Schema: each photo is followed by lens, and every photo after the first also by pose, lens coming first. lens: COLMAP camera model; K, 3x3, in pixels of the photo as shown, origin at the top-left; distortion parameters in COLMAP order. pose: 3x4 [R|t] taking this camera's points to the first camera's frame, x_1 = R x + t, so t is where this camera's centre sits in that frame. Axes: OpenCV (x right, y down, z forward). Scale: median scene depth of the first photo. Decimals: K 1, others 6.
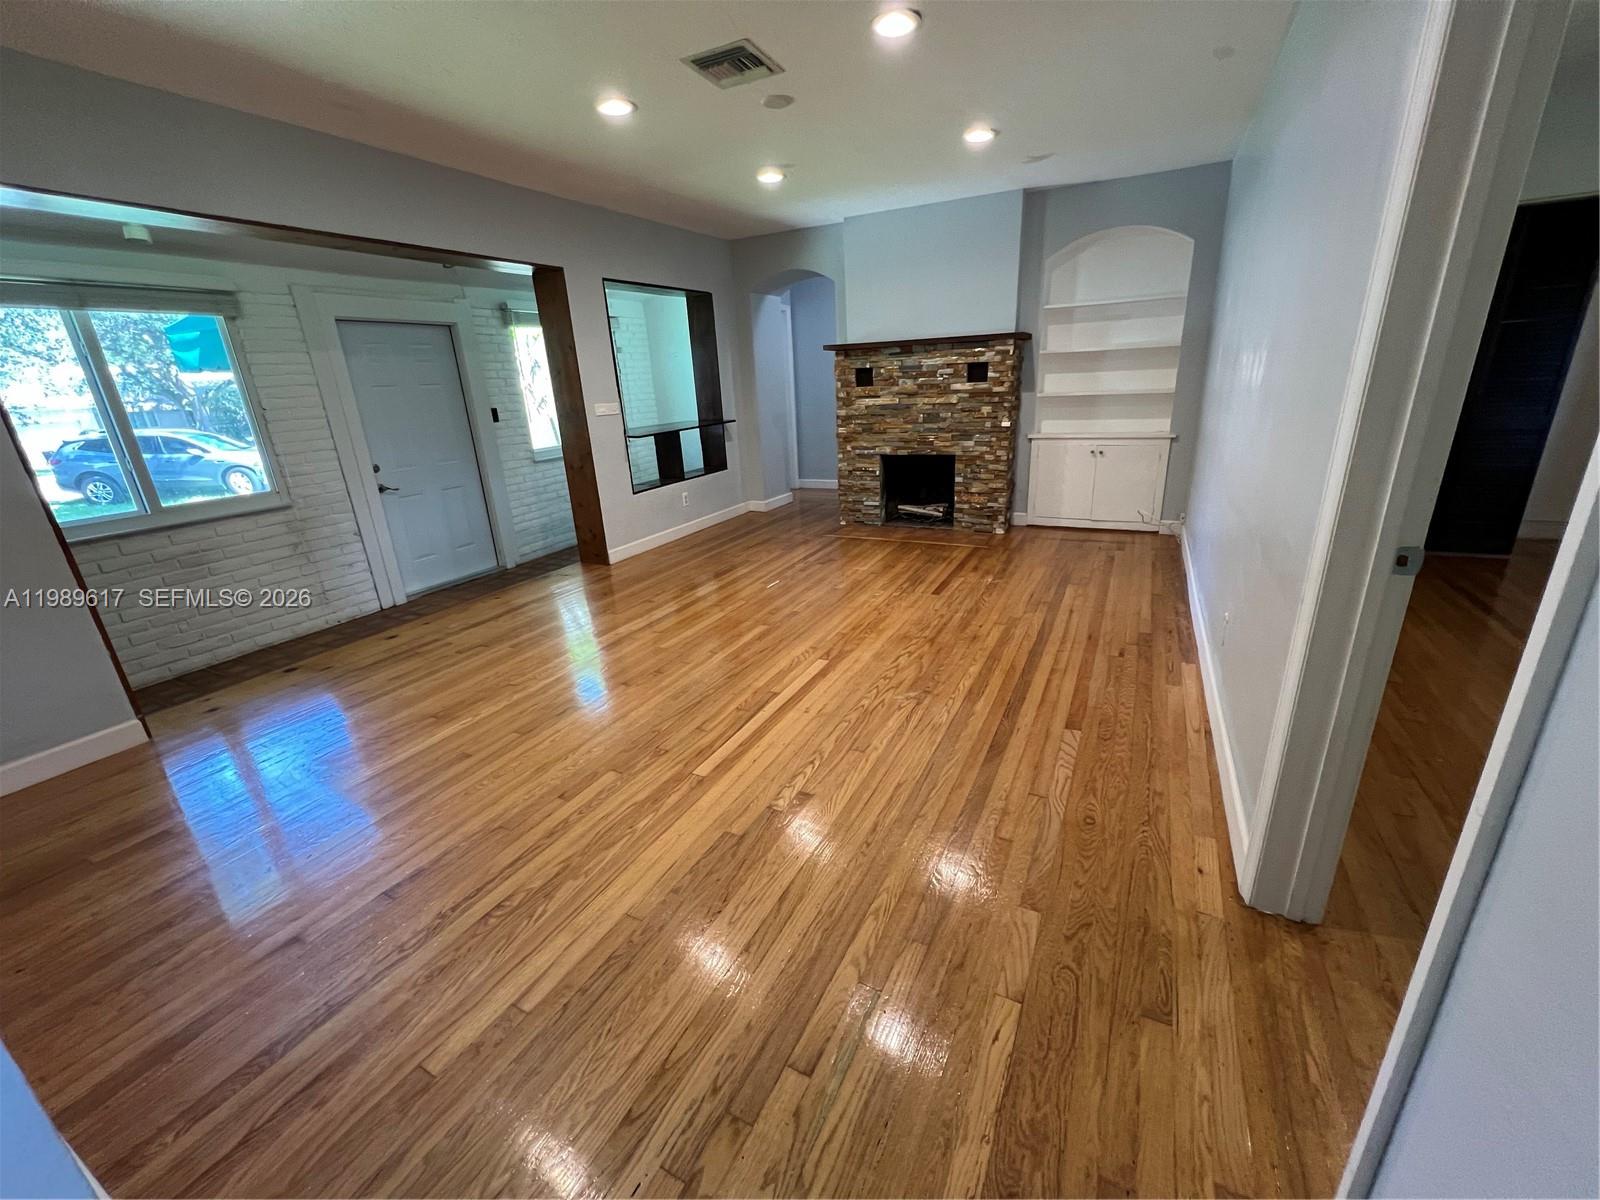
lens RADIAL K [[640.2, 0, 799.9], [0, 640.2, 597.6], [0, 0, 1]] dist [-0.003381, 0.001092]
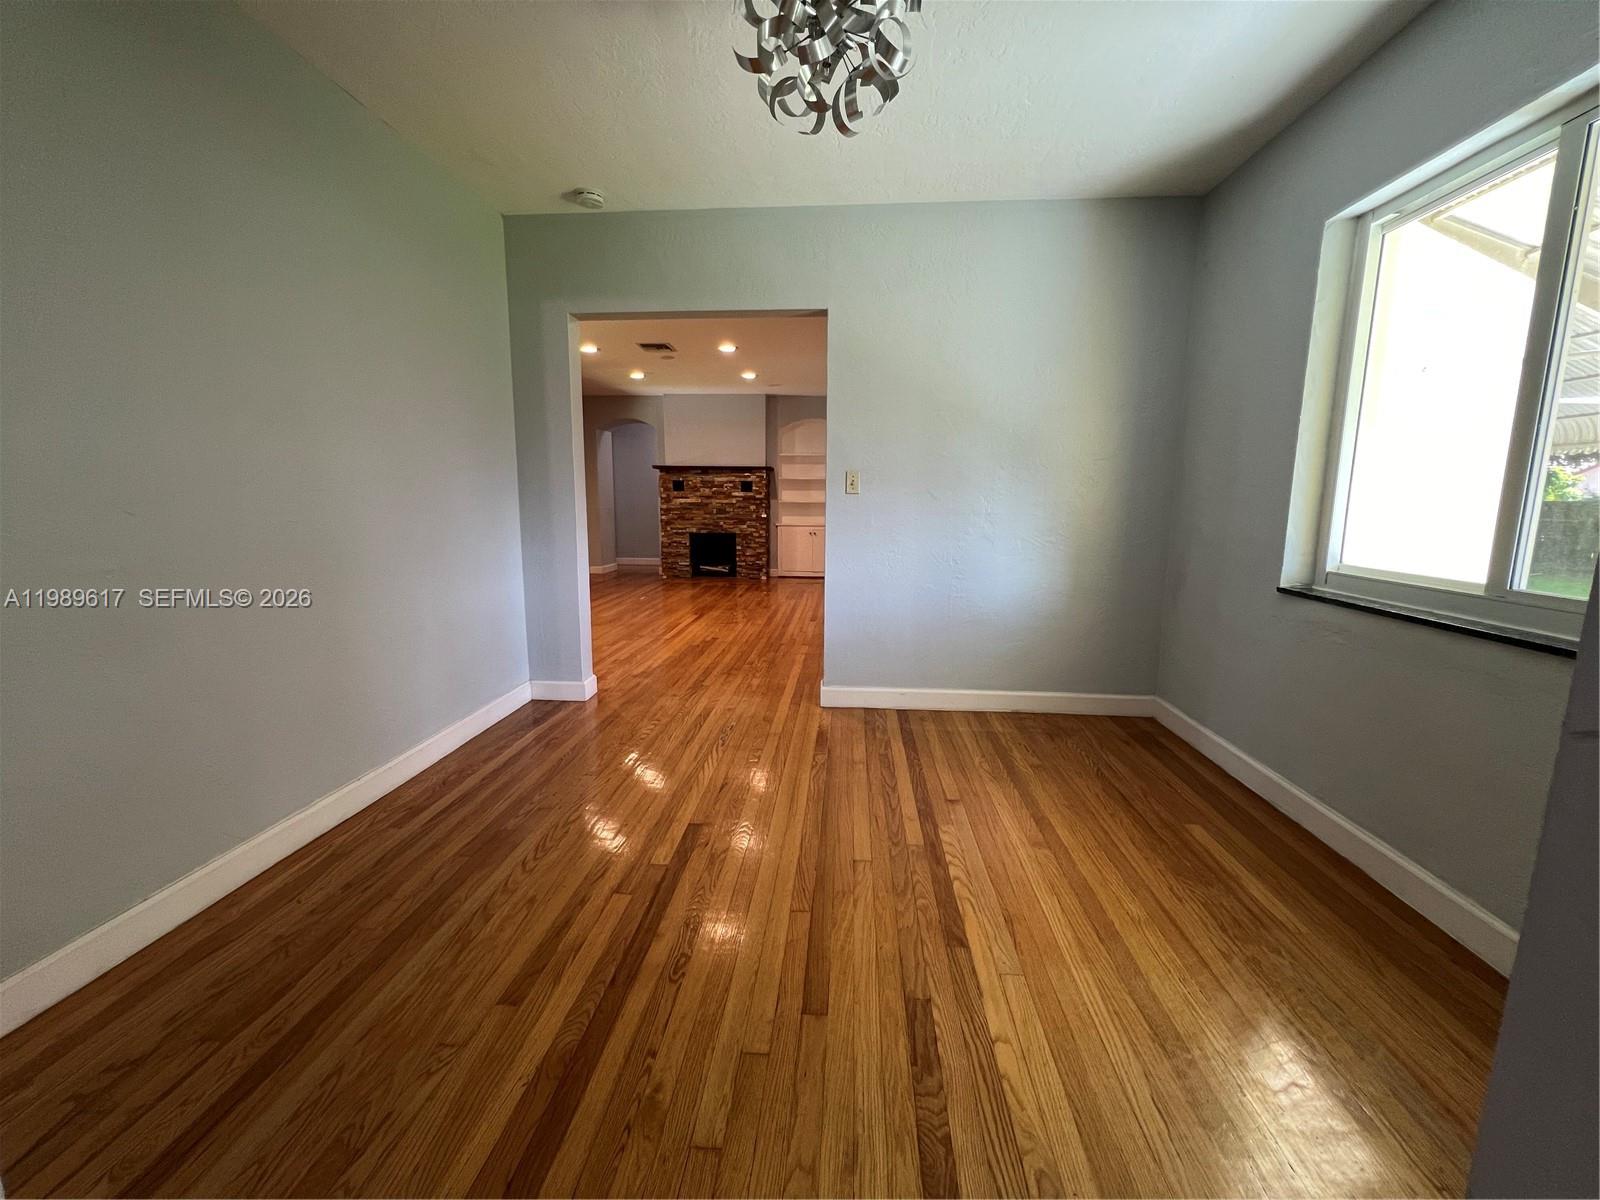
lens RADIAL K [[640.2, 0, 799.9], [0, 640.2, 597.6], [0, 0, 1]] dist [-0.003381, 0.001092]
pose [[0.919070, -0.006155, 0.394046, -0.275194], [0.077983, 0.982947, -0.166534, 0.244475], [-0.386301, 0.183785, 0.903877, -0.571628]]
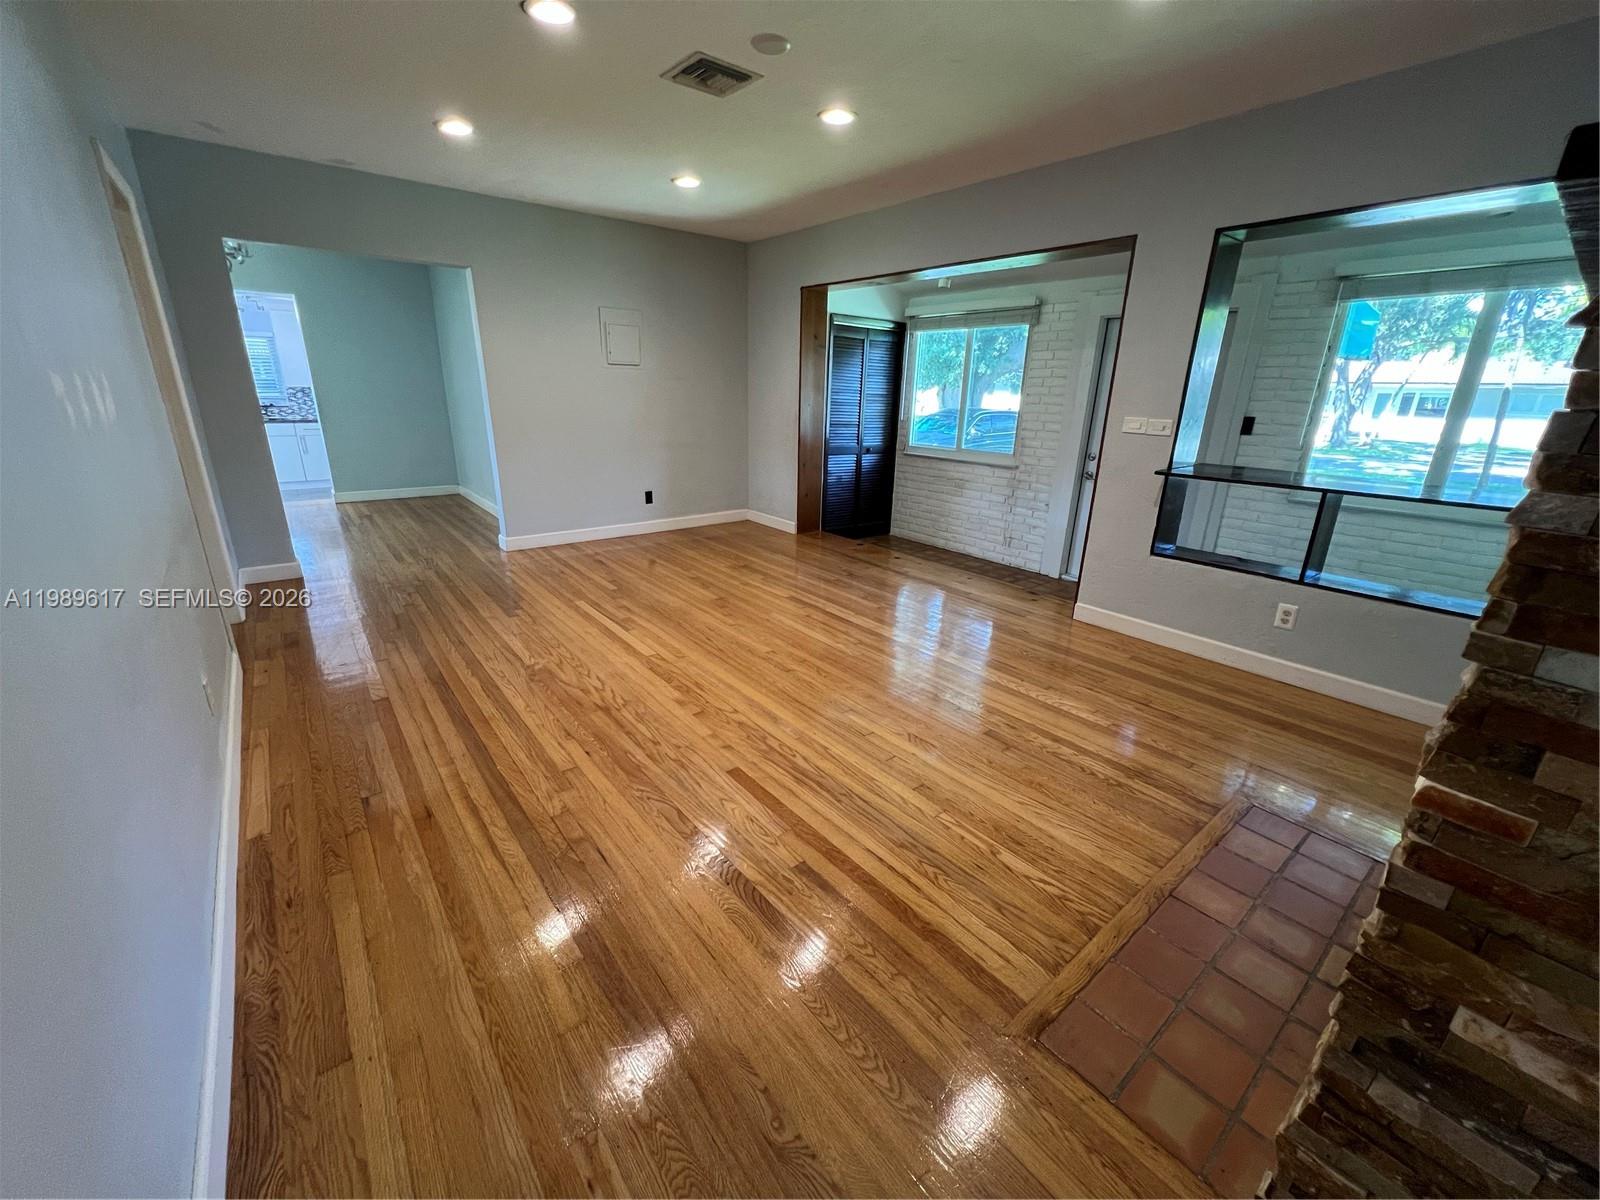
lens RADIAL K [[640.2, 0, 799.9], [0, 640.2, 597.6], [0, 0, 1]] dist [-0.003381, 0.001092]
pose [[-0.407567, 0.327109, -0.852578, 0.493621], [-0.300311, 0.833696, 0.463426, -0.331476], [0.862382, 0.444916, -0.241553, 0.878407]]
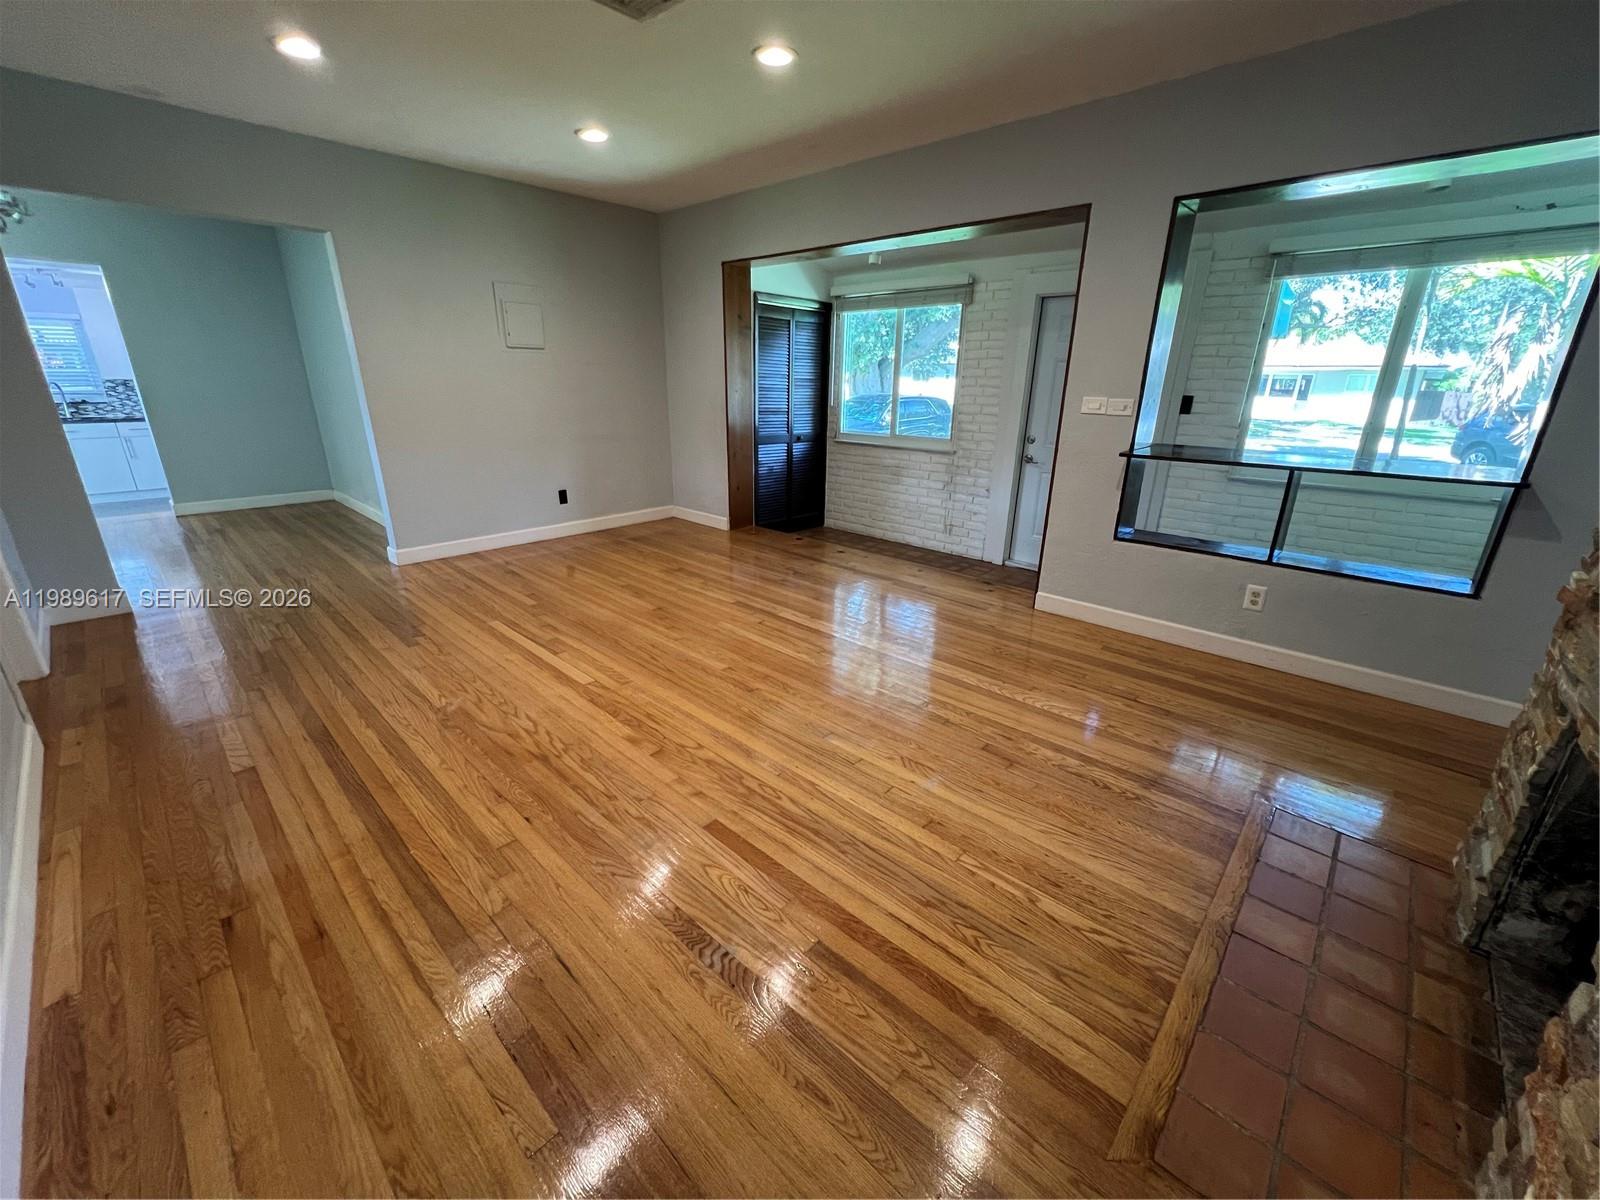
lens RADIAL K [[640.2, 0, 799.9], [0, 640.2, 597.6], [0, 0, 1]] dist [-0.003381, 0.001092]
pose [[-0.272501, 0.360269, -0.892160, 0.442650], [-0.313474, 0.843415, 0.436332, -0.301434], [0.909658, 0.398570, -0.116896, 0.821129]]
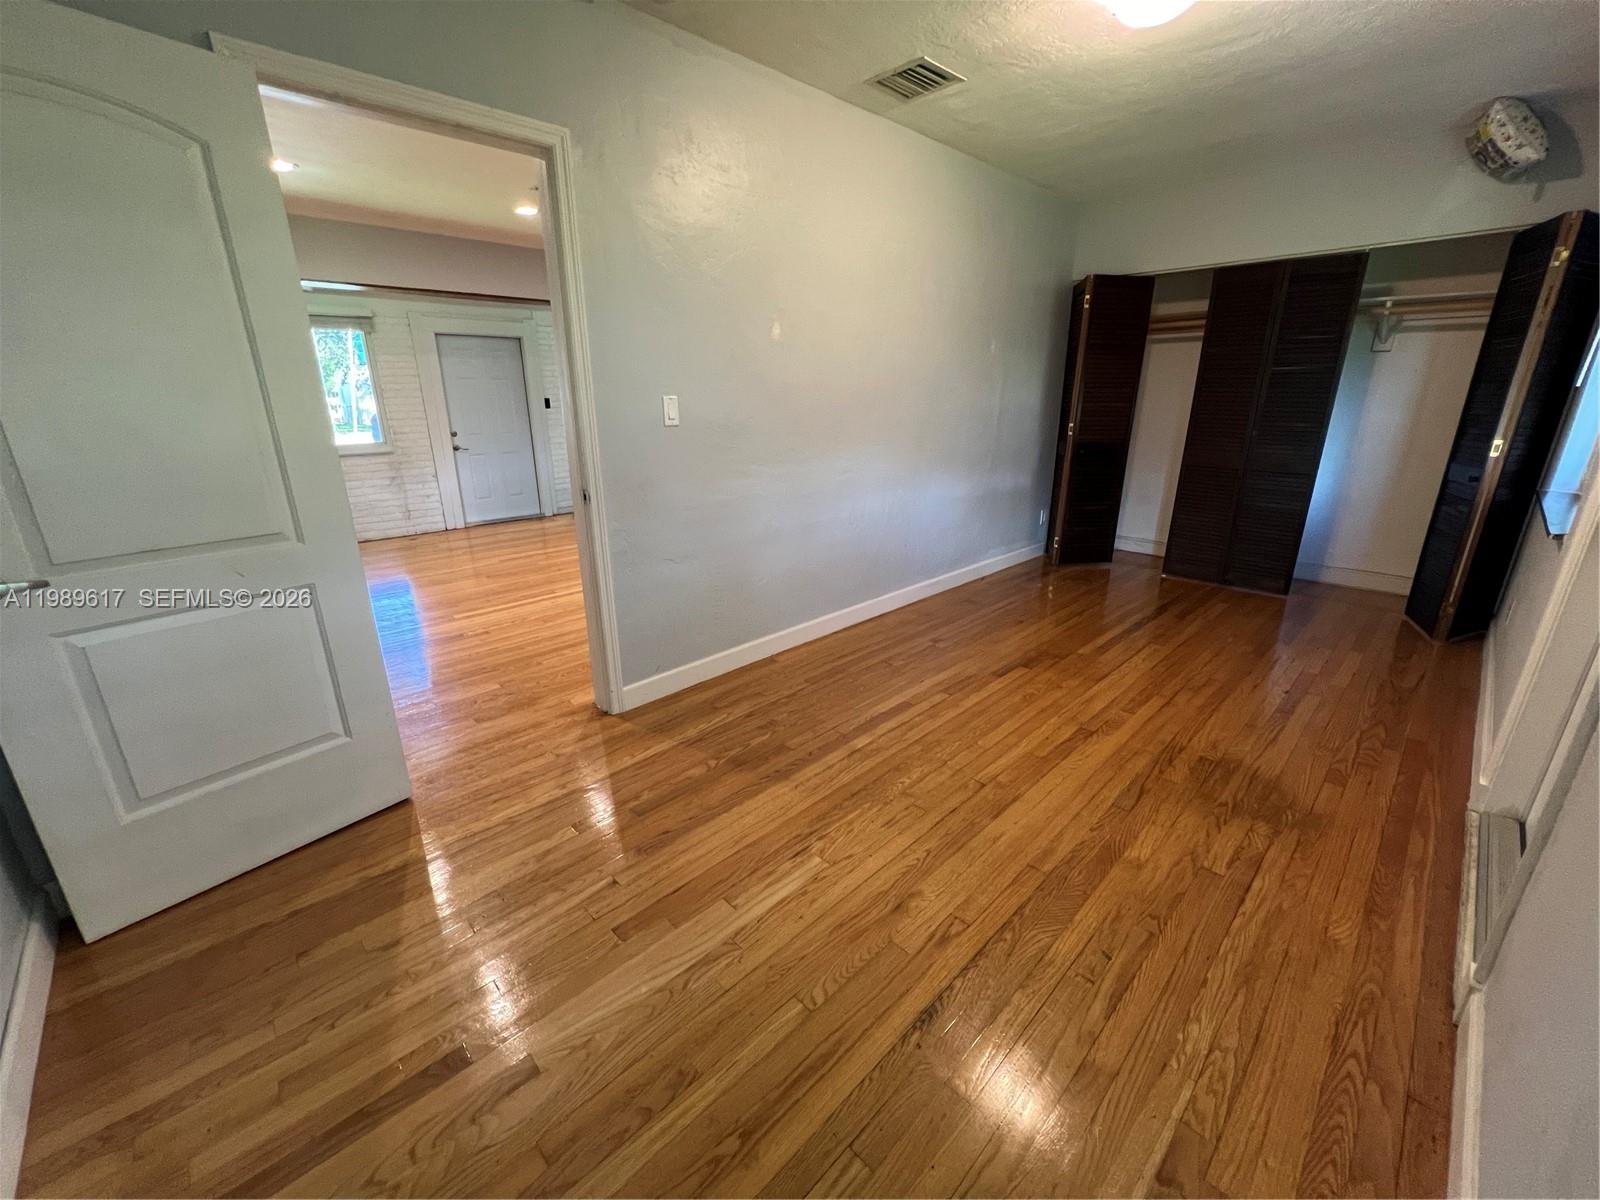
lens RADIAL K [[640.2, 0, 799.9], [0, 640.2, 597.6], [0, 0, 1]] dist [-0.003381, 0.001092]
pose [[0.946354, 0.146009, -0.288264, 0.536135], [-0.147493, 0.988922, 0.016690, 0.027631], [0.287507, 0.026722, 0.957406, -0.163941]]
